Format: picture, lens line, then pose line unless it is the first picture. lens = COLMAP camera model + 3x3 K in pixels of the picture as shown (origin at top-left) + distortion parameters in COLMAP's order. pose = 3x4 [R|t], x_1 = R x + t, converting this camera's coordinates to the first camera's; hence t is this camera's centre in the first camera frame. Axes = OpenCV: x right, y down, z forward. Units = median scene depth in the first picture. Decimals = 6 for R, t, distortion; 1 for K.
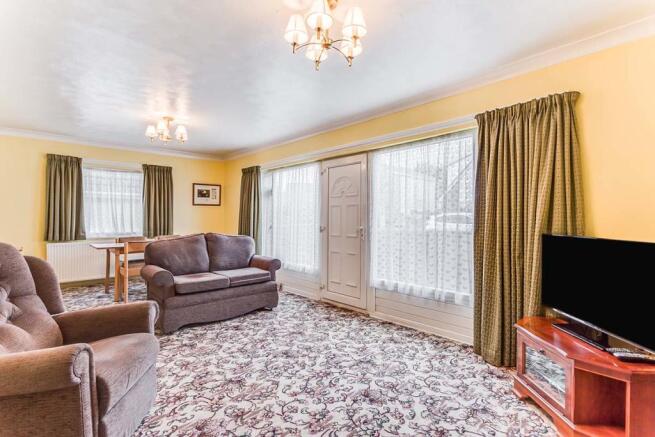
lens RADIAL K [[318.3, 0, 335.5], [0, 318.3, 219.1], [0, 0, 1]] dist [0.000193, 0.000118]
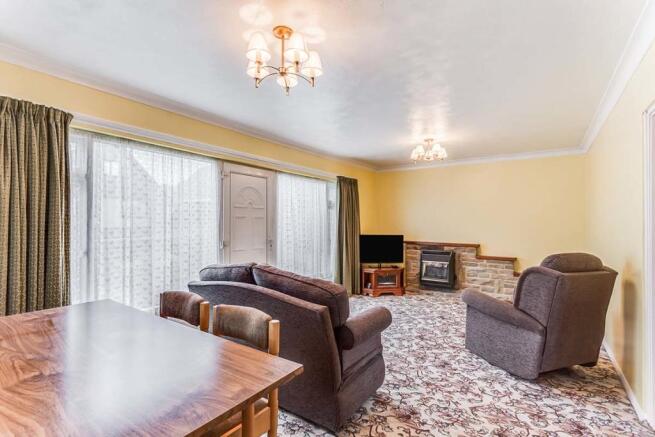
lens RADIAL K [[318.3, 0, 335.5], [0, 318.3, 219.1], [0, 0, 1]] dist [0.000193, 0.000118]
pose [[-0.223317, 0.025679, 0.974408, -1.154234], [0.018865, 0.999580, -0.022019, -0.015175], [-0.974563, 0.013465, -0.223707, 1.167805]]
